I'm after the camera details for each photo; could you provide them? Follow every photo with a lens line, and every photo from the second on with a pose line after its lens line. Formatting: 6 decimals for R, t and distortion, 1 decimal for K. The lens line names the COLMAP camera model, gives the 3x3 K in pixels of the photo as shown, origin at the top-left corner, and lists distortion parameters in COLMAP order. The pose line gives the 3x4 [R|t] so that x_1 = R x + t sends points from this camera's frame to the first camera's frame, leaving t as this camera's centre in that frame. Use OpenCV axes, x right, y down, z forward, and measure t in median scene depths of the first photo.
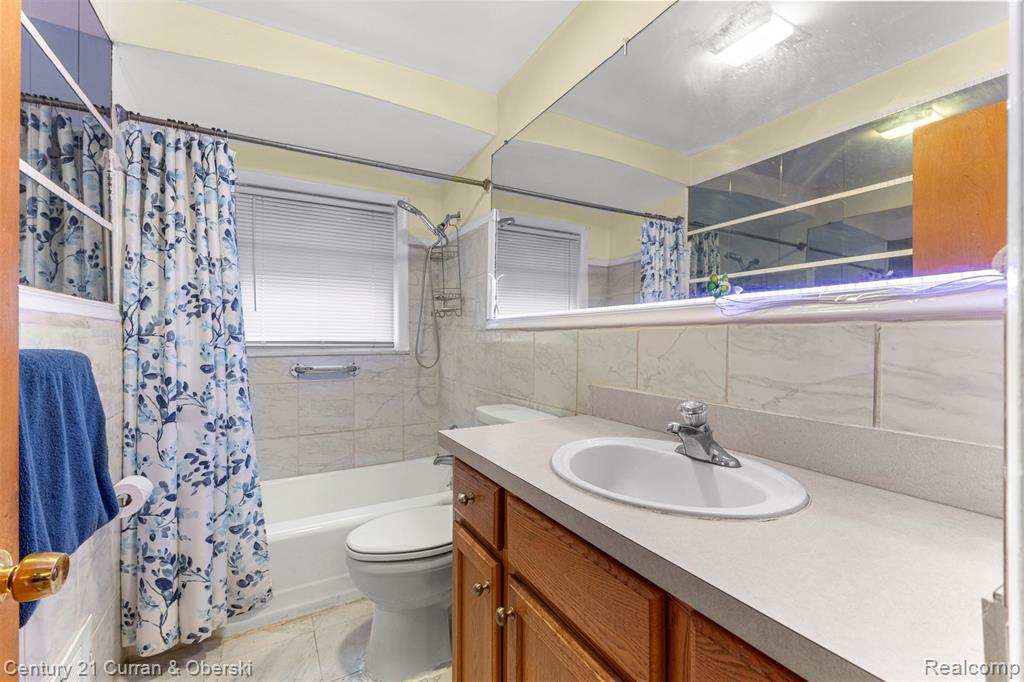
lens RADIAL K [[440.4, 0, 512.0], [0, 440.4, 341.0], [0, 0, 1]] dist [0.011162, -0.000482]
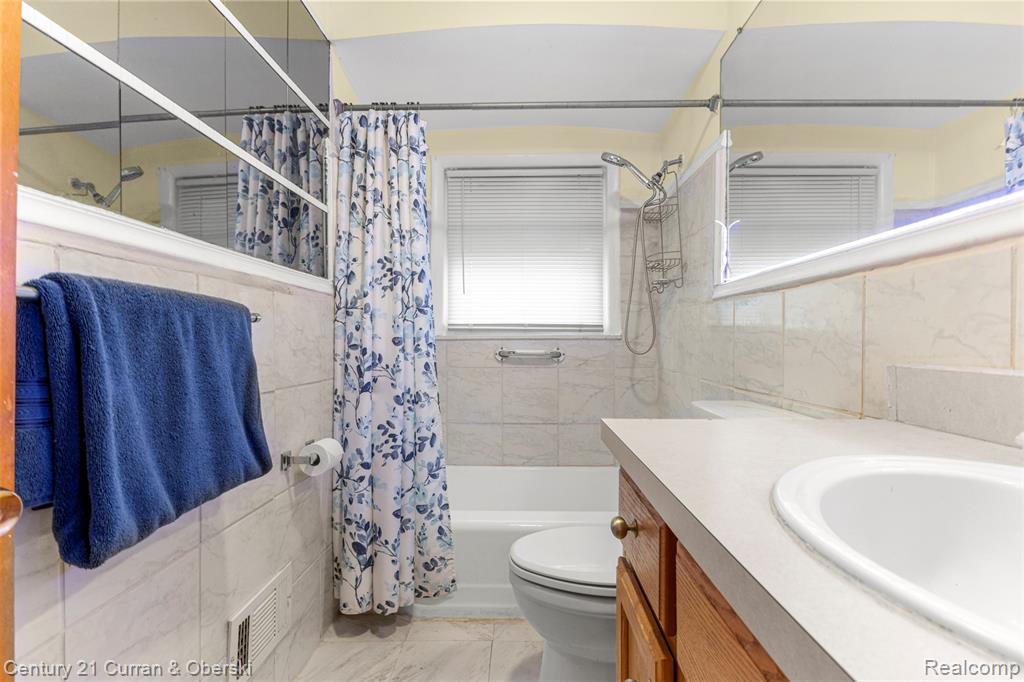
lens RADIAL K [[457.5, 0, 512.0], [0, 457.5, 341.0], [0, 0, 1]] dist [-0.010318, -0.000301]
pose [[0.859643, -0.002579, -0.510890, 0.055254], [-0.002320, 0.999957, -0.008952, 0.069588], [0.510891, 0.008881, 0.859600, 0.247779]]
